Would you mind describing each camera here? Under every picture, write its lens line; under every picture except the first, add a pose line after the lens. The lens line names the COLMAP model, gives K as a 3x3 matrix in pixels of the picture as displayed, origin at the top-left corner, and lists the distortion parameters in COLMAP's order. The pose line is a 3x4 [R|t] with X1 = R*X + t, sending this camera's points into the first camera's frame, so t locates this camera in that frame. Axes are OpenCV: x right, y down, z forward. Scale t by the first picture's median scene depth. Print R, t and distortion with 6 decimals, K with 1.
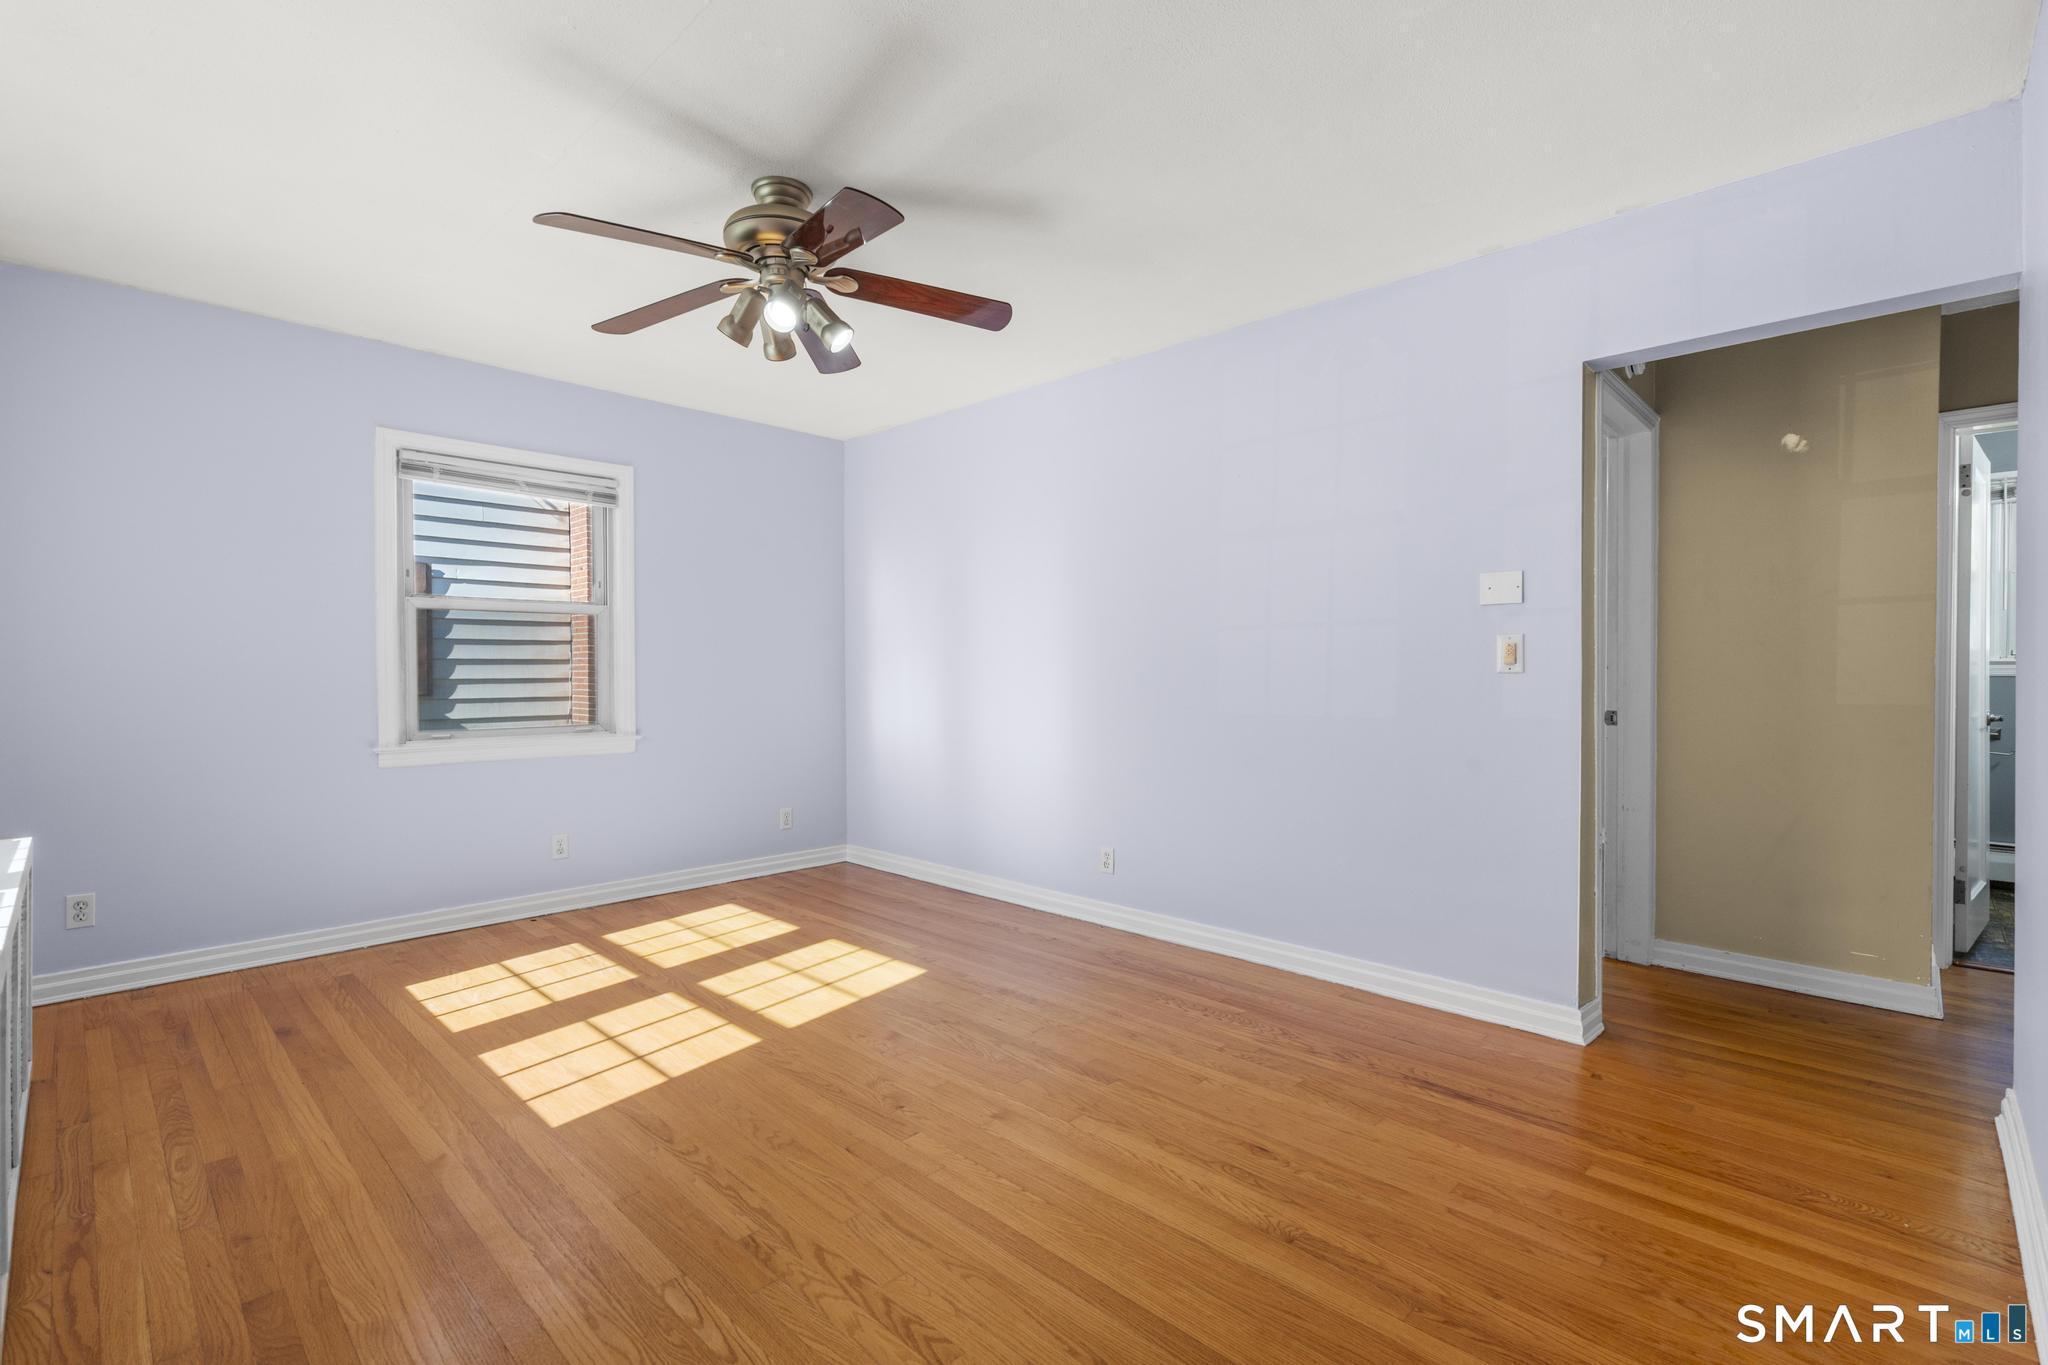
lens RADIAL K [[920.4, 0, 1023.7], [0, 920.4, 680.6], [0, 0, 1]] dist [-0.007755, 0.003650]
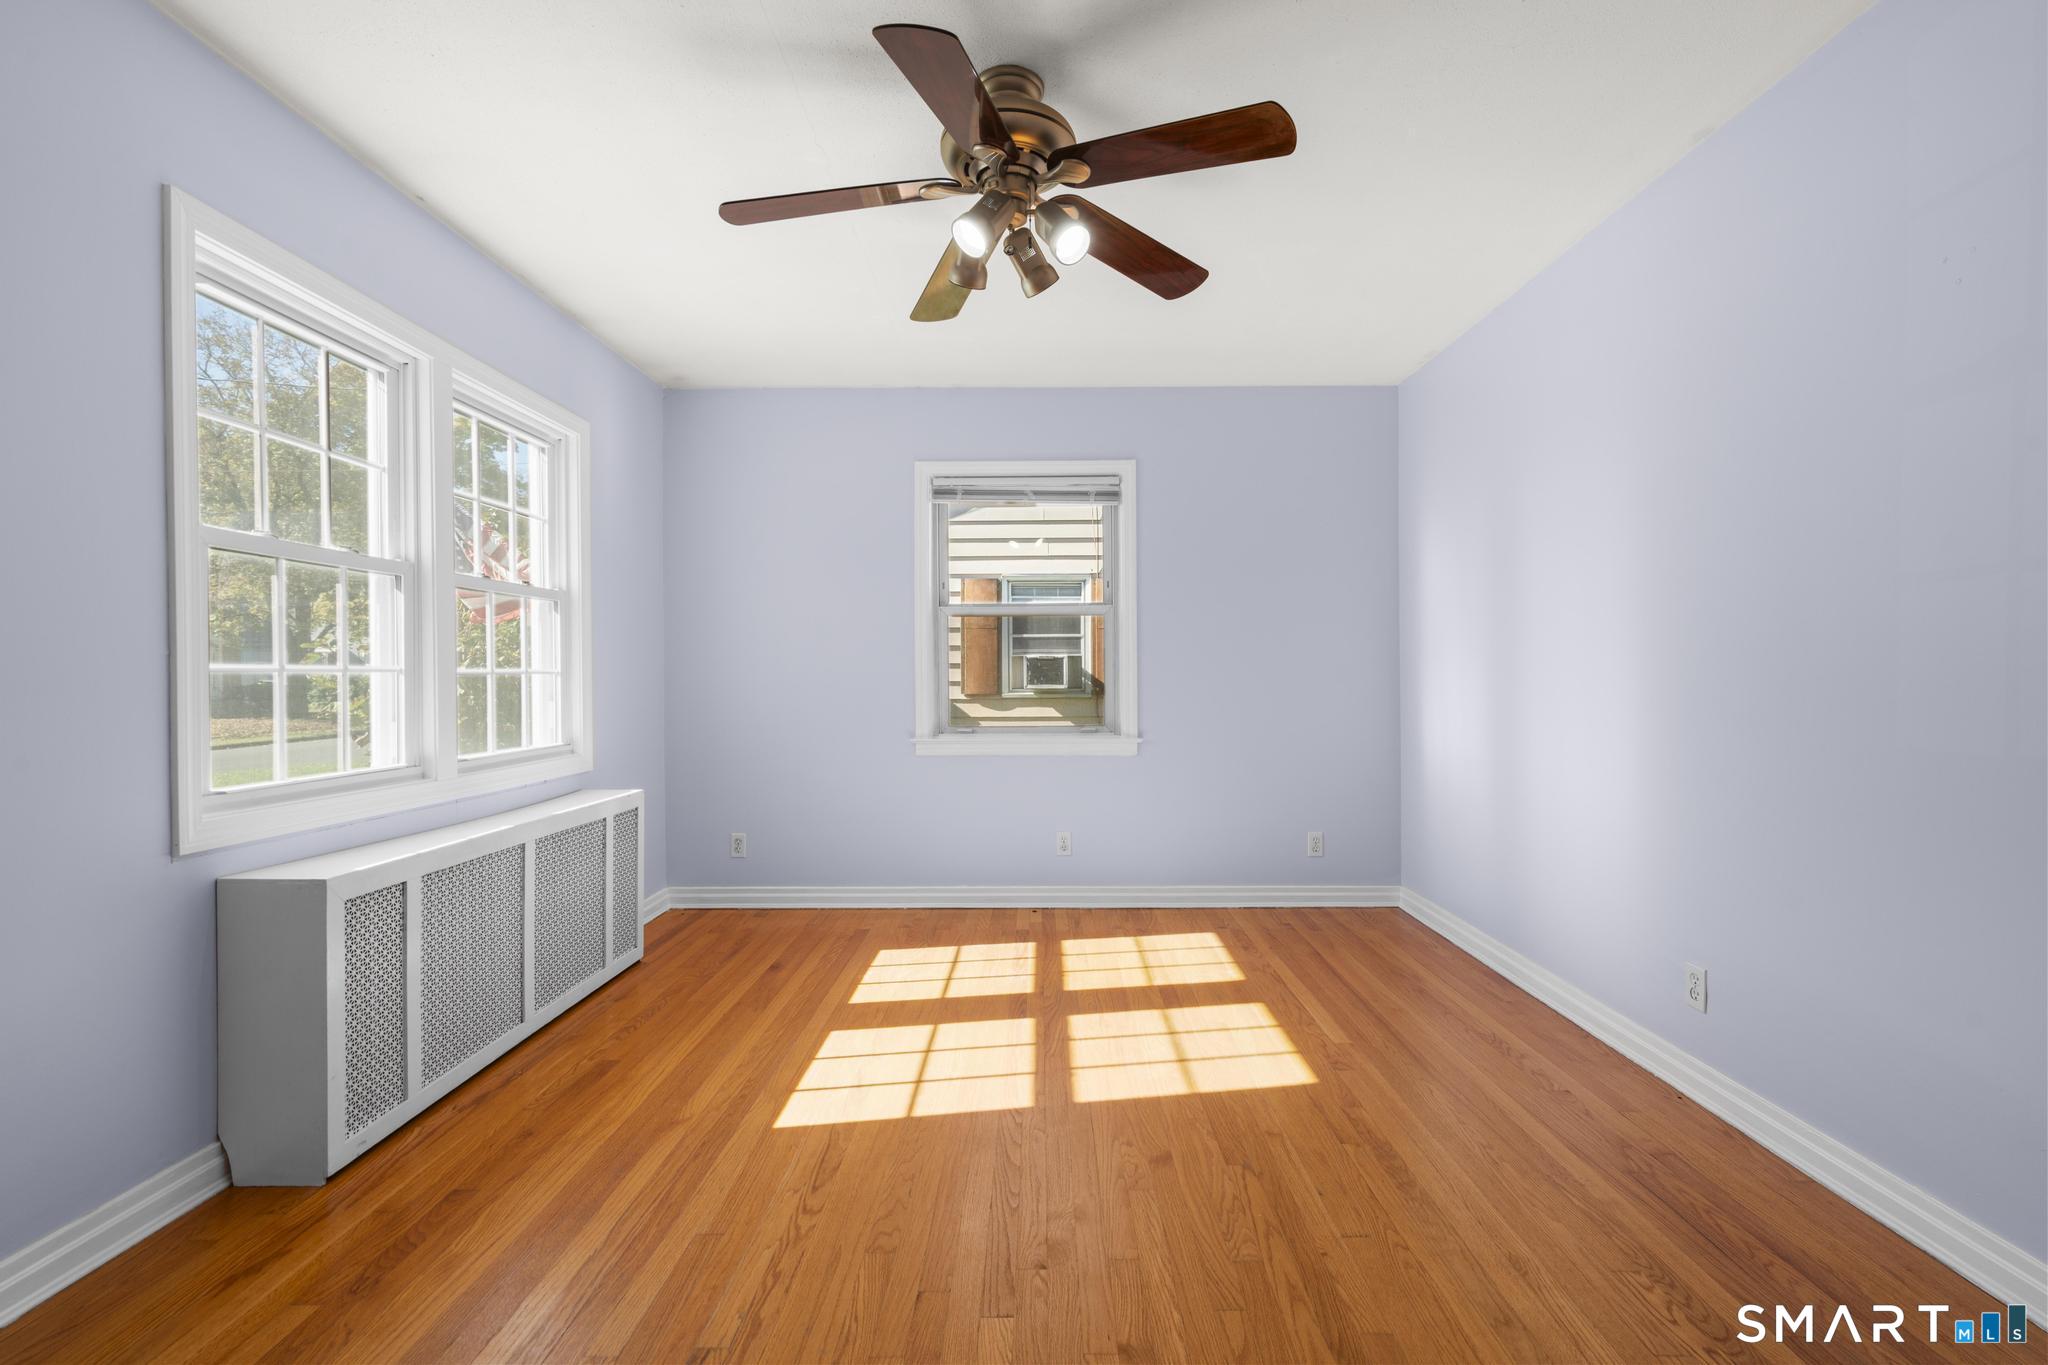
lens RADIAL K [[920.4, 0, 1025.9], [0, 920.4, 683.0], [0, 0, 1]] dist [-0.007755, 0.003650]
pose [[0.688954, 0.005423, -0.724785, 0.268299], [-0.004486, 0.999985, 0.003218, -0.001240], [0.724791, 0.001035, 0.688968, 0.341733]]
